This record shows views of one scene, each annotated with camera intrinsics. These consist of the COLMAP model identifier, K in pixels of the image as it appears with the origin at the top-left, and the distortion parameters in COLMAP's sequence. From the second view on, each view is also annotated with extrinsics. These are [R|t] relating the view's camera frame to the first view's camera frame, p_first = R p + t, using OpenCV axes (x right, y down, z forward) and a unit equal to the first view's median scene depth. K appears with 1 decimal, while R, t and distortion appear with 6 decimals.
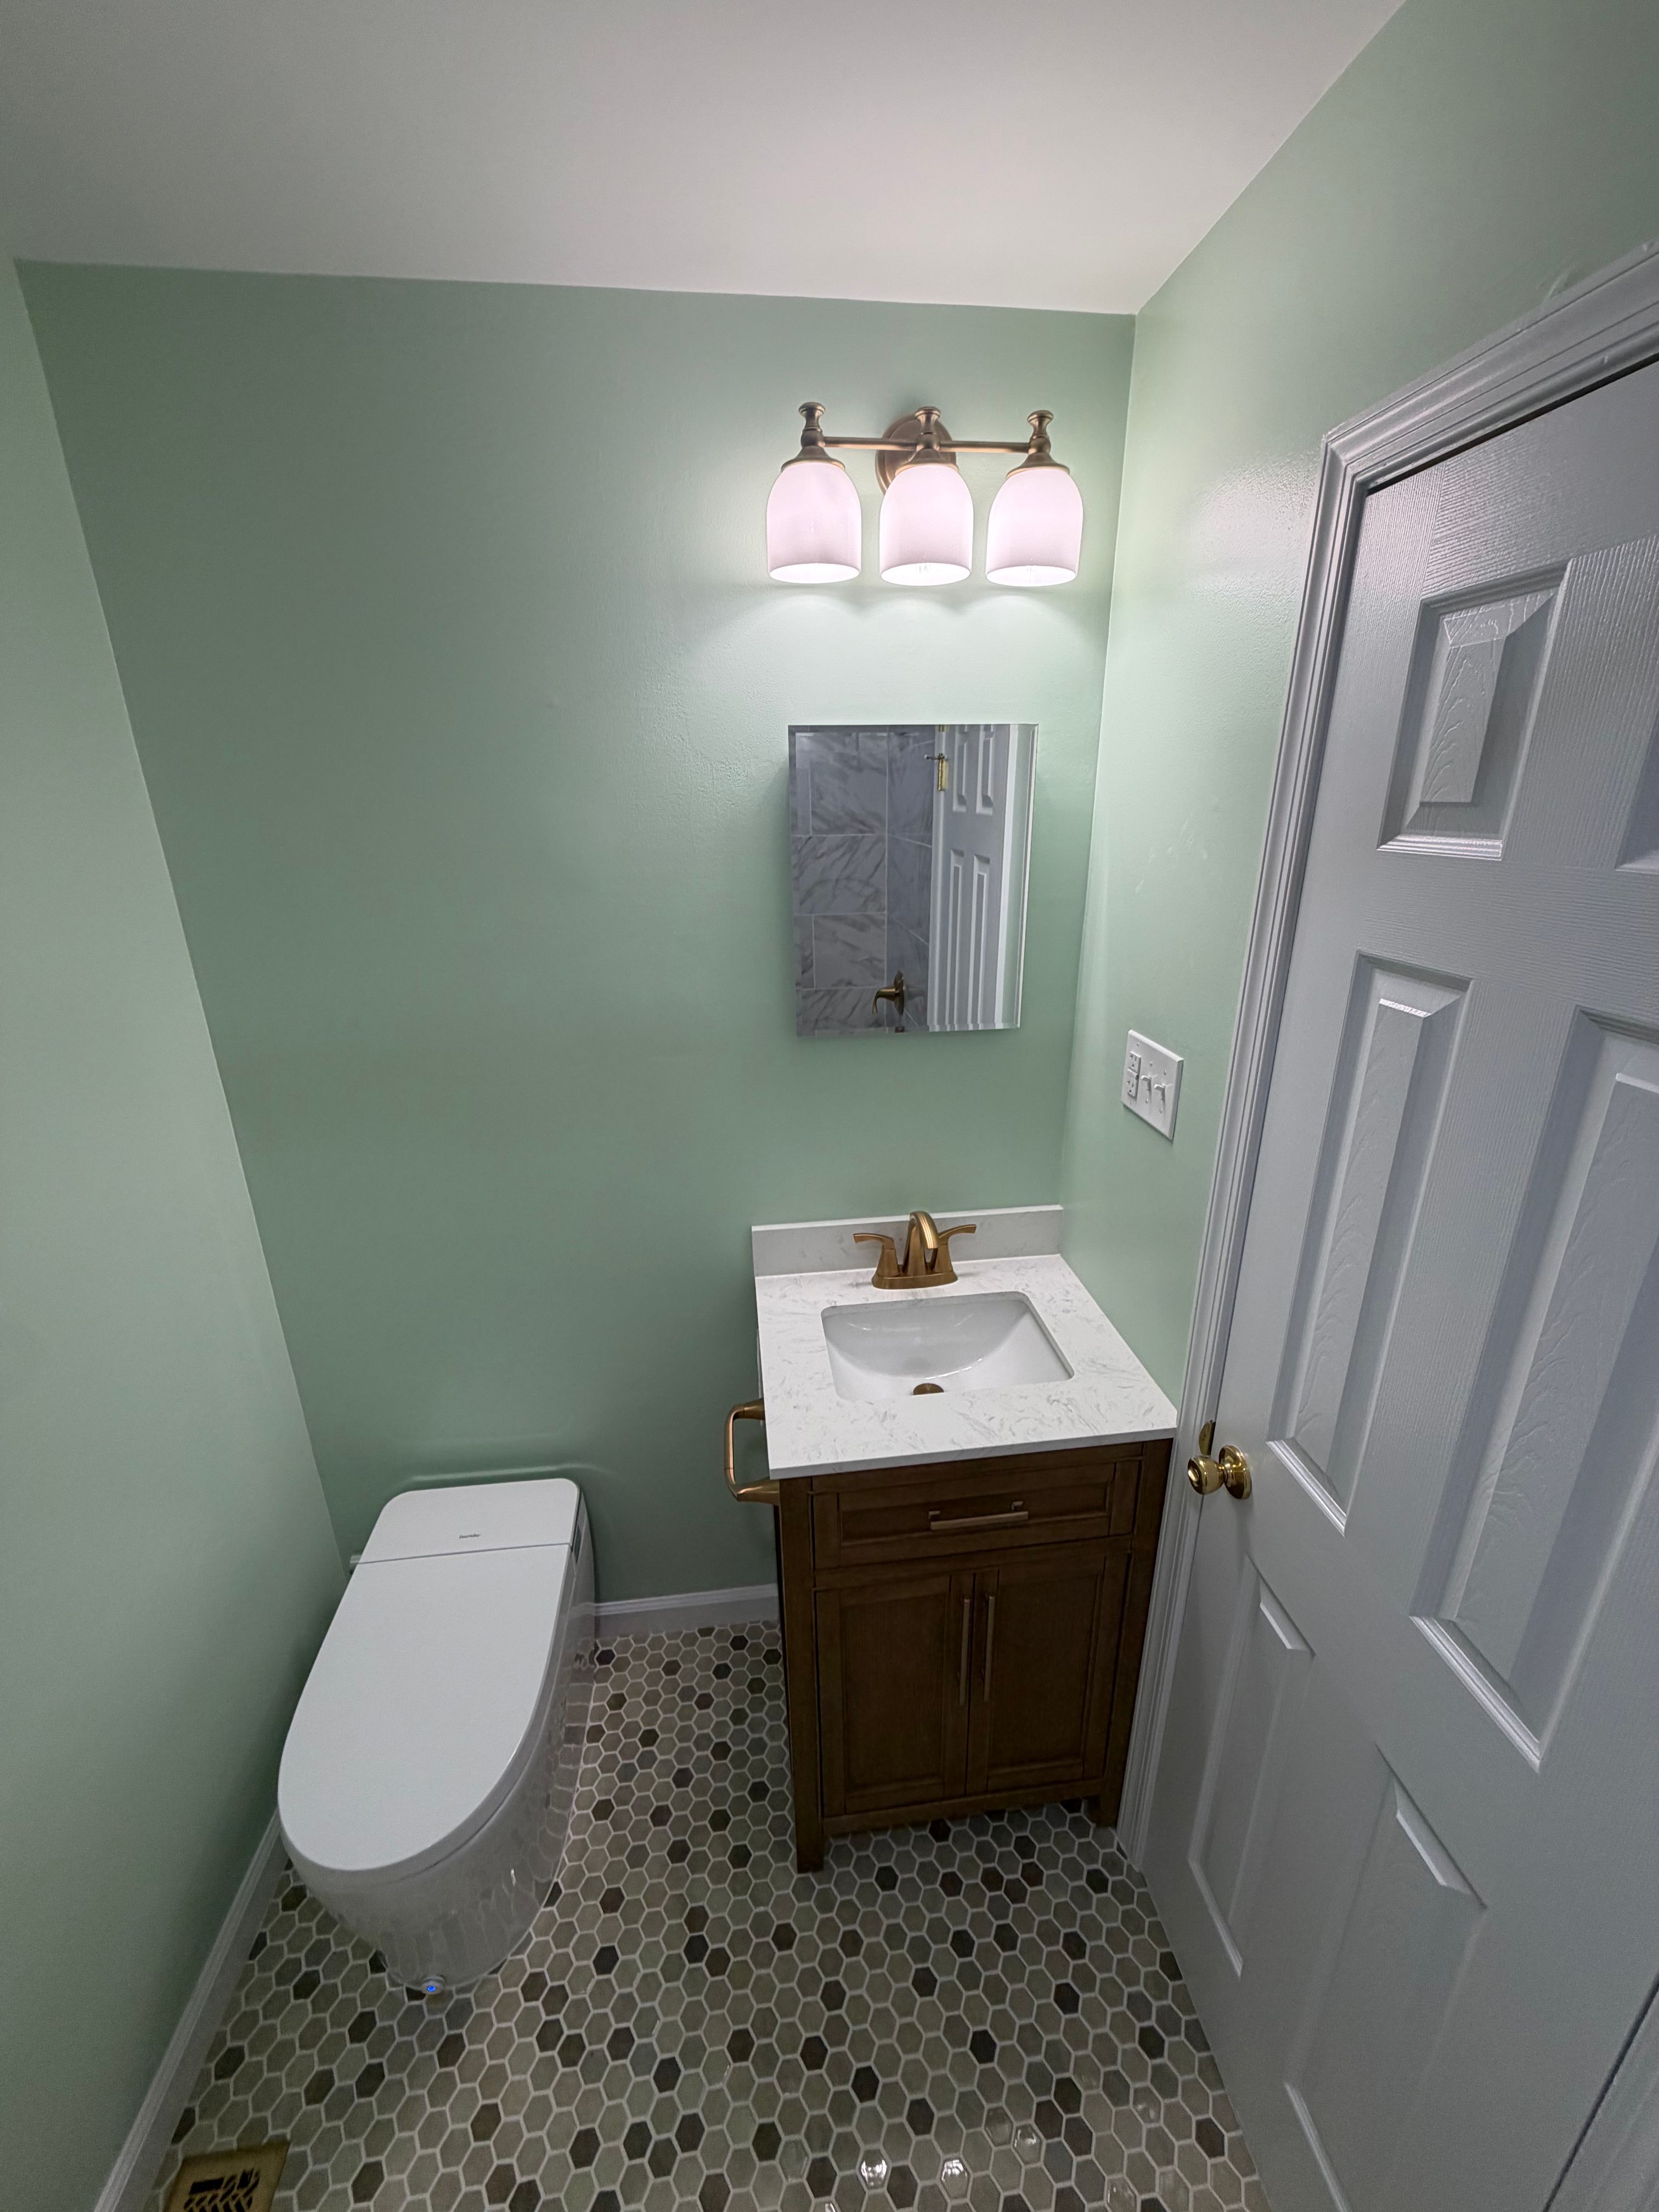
lens RADIAL K [[881.0, 0, 831.4], [0, 881.0, 1102.5], [0, 0, 1]] dist [0.000351, 0.000161]
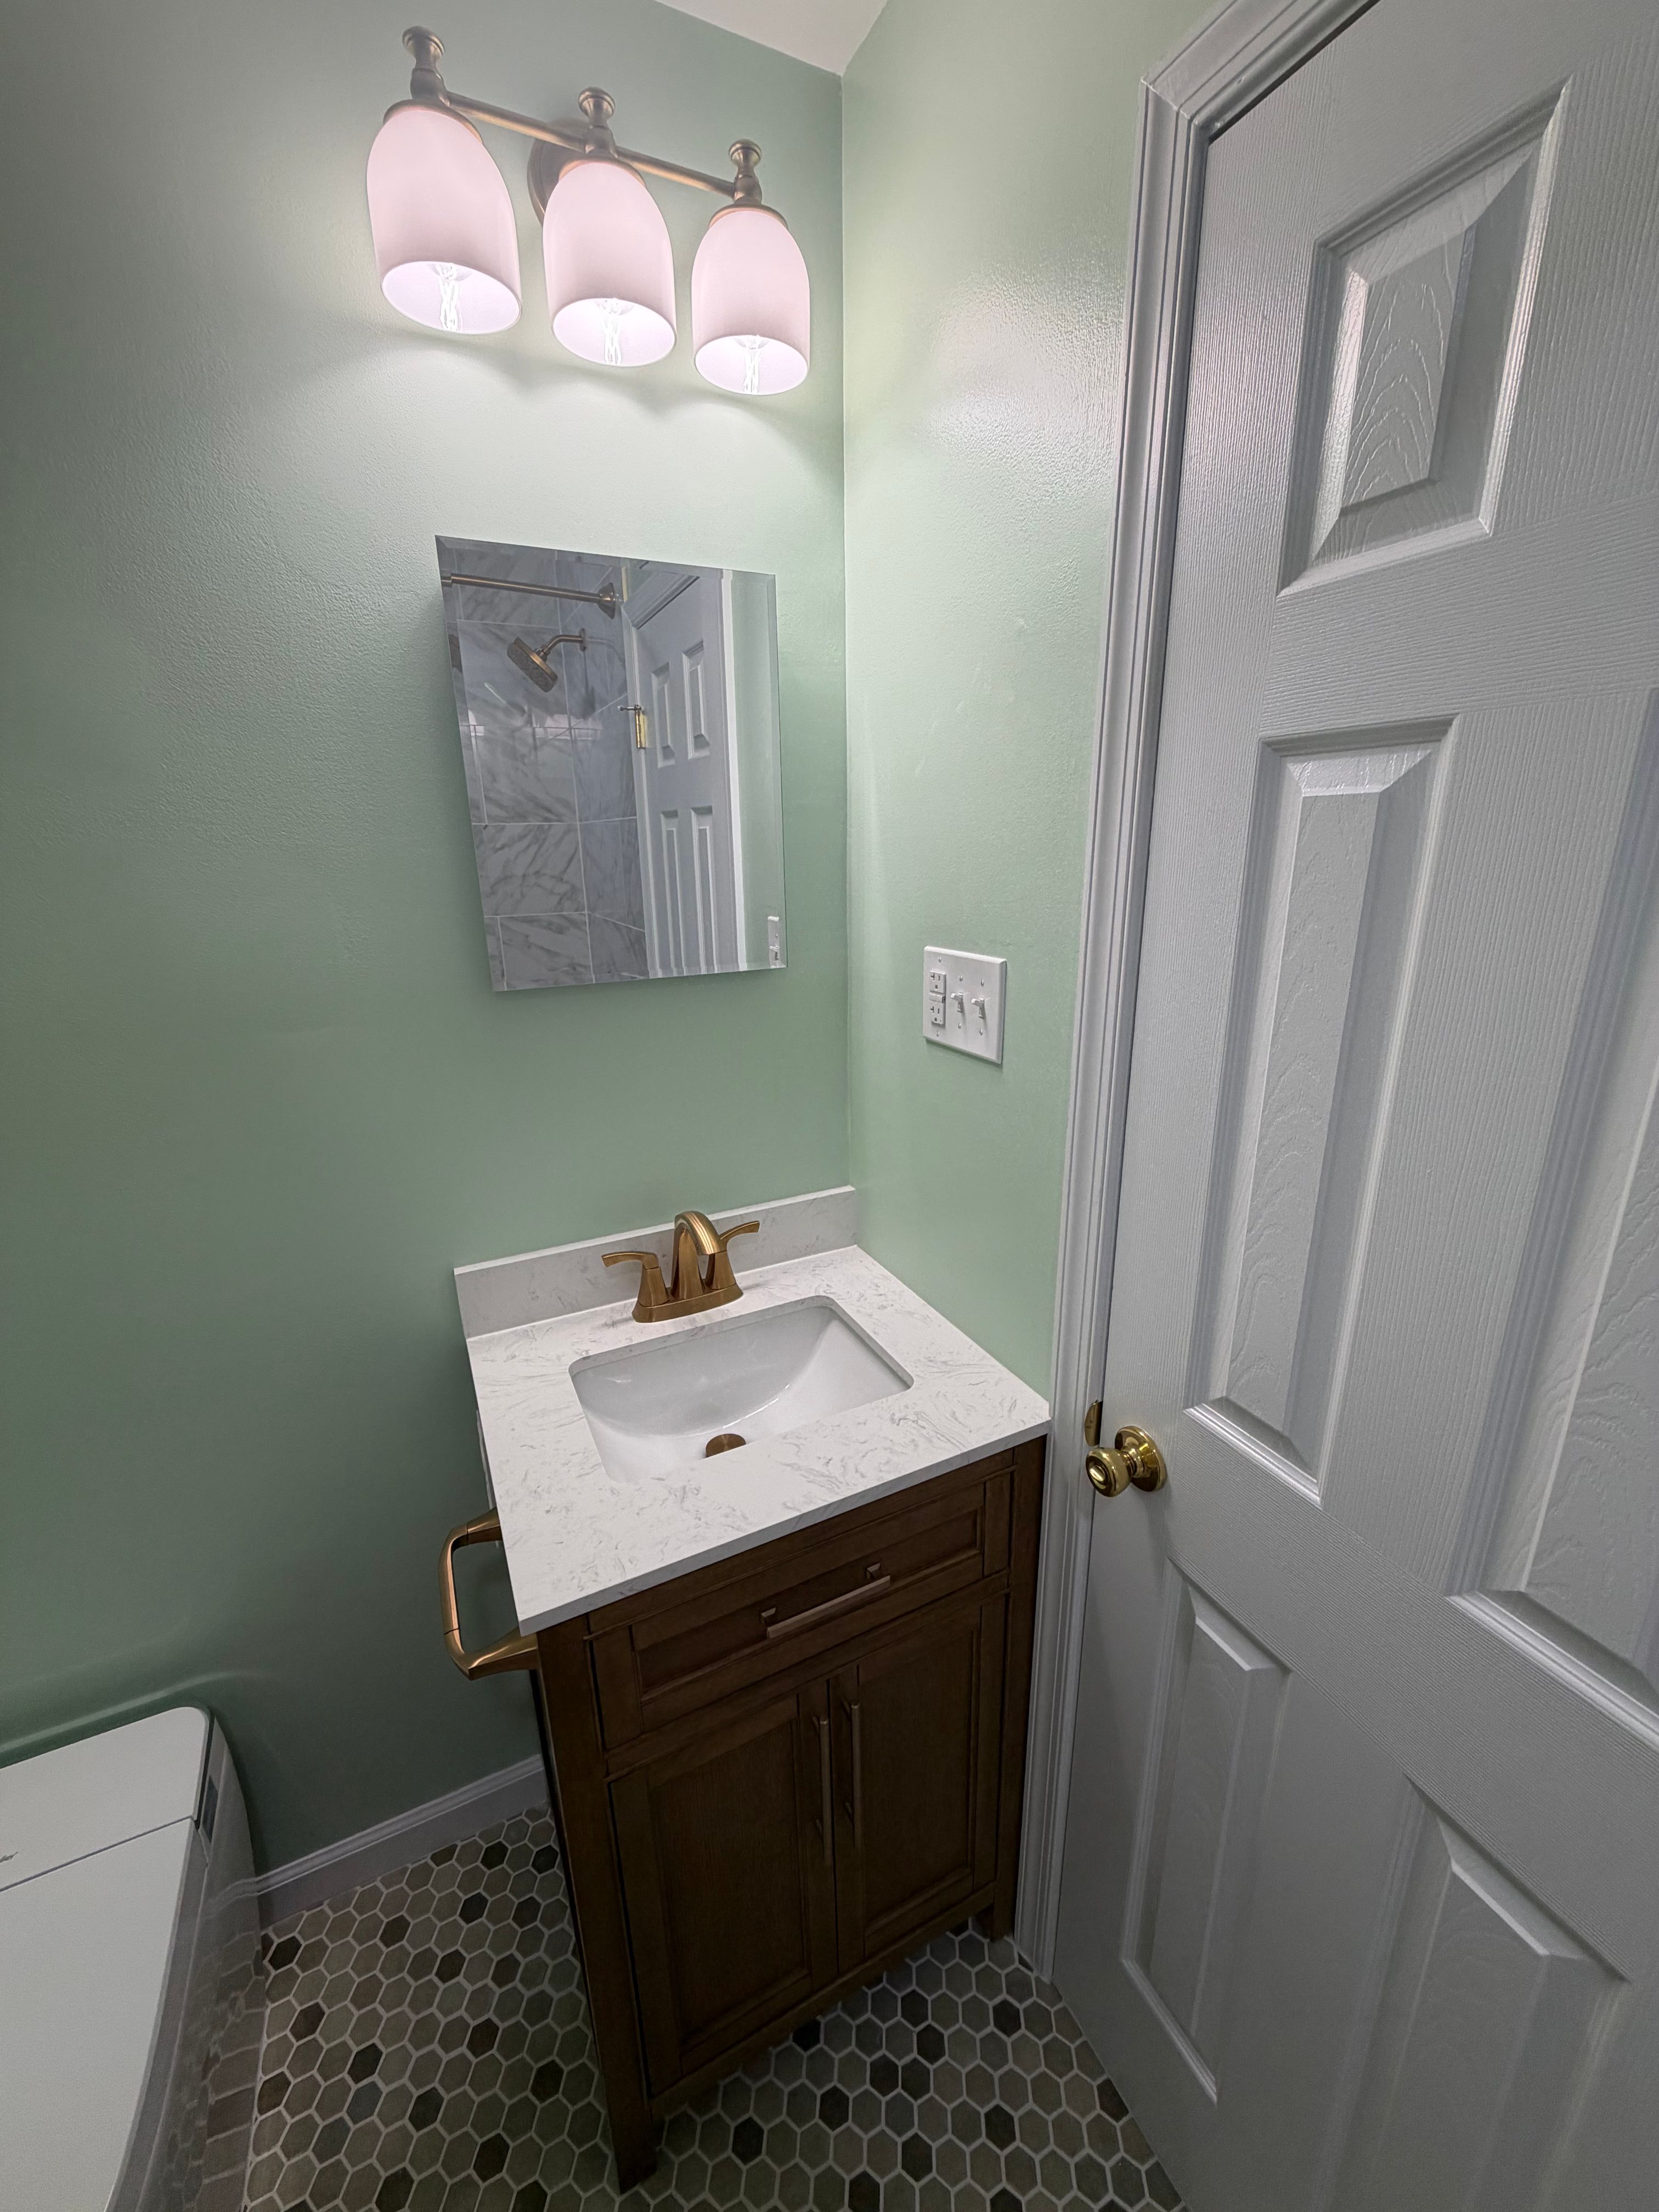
lens RADIAL K [[881.0, 0, 831.8], [0, 881.0, 1102.8], [0, 0, 1]] dist [0.000351, 0.000161]
pose [[0.942026, -0.099301, 0.320510, -0.020813], [0.115869, 0.992716, -0.032992, 0.079755], [-0.314899, 0.068217, 0.946670, 0.261454]]
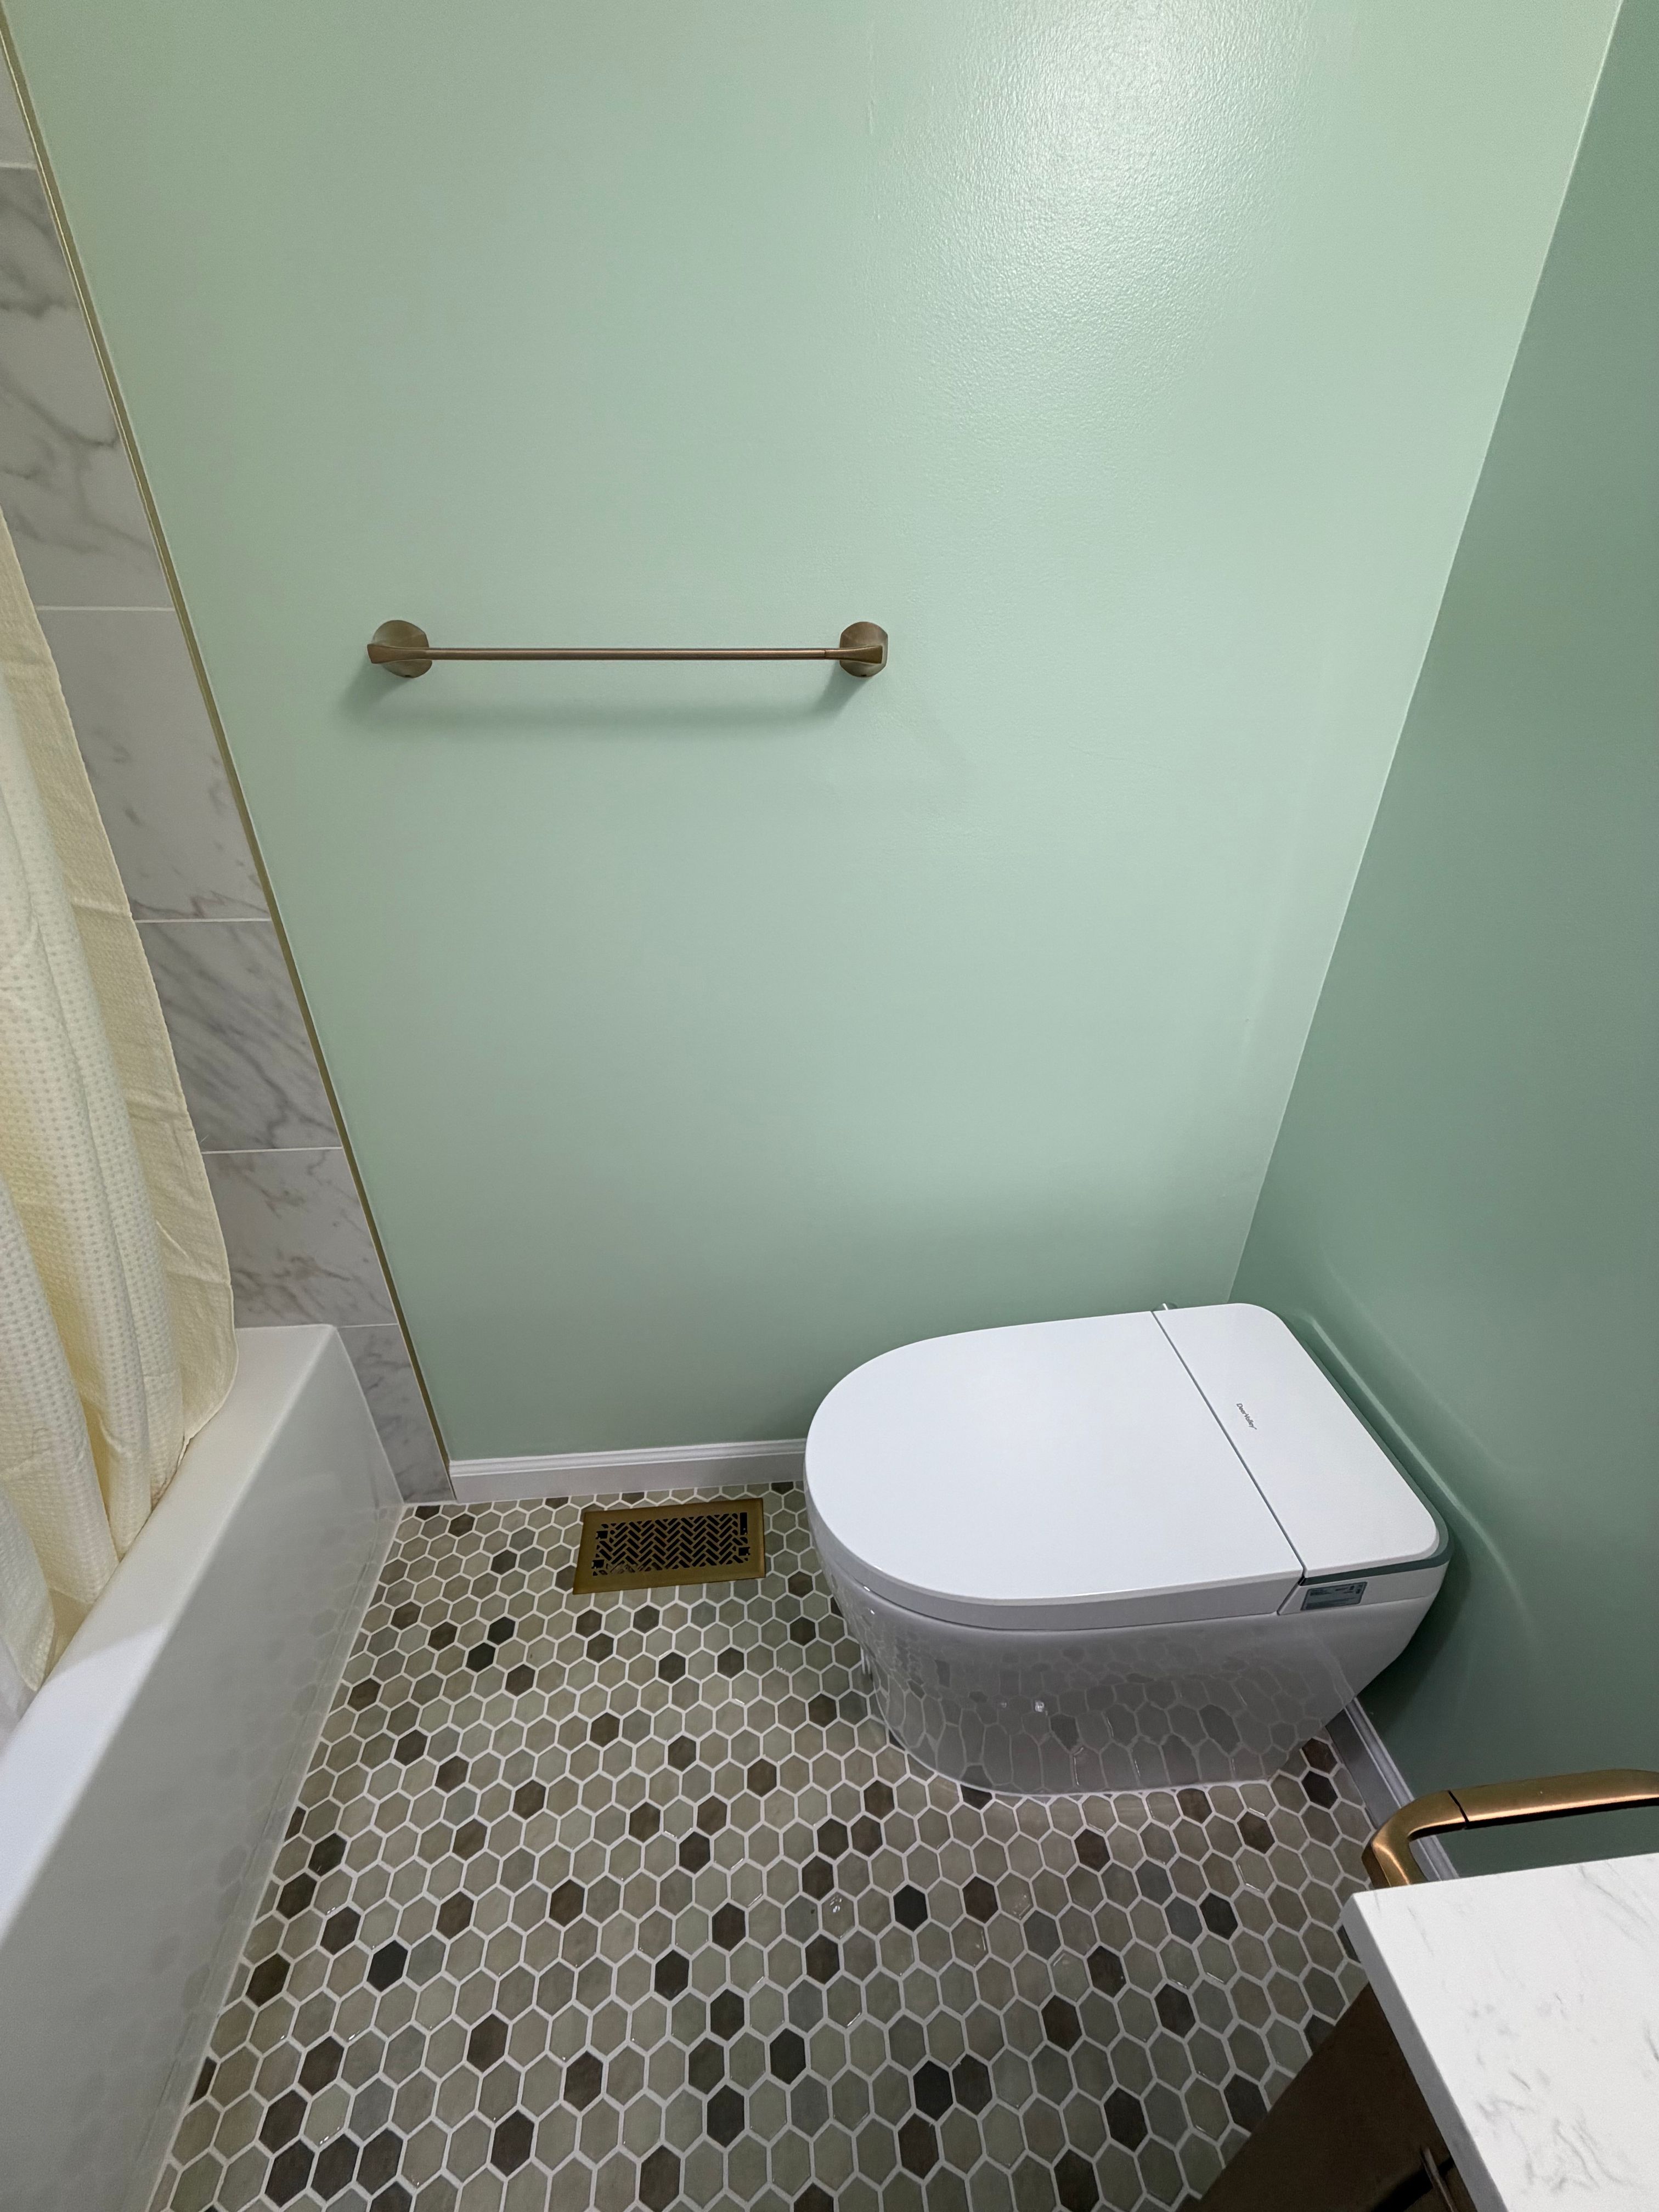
lens RADIAL K [[881.0, 0, 831.5], [0, 881.0, 1101.6], [0, 0, 1]] dist [0.000351, 0.000161]
pose [[-0.016803, 0.499145, -0.866356, 0.039767], [-0.340982, 0.811674, 0.474253, 0.123329], [0.939920, 0.303381, 0.156561, 0.635745]]
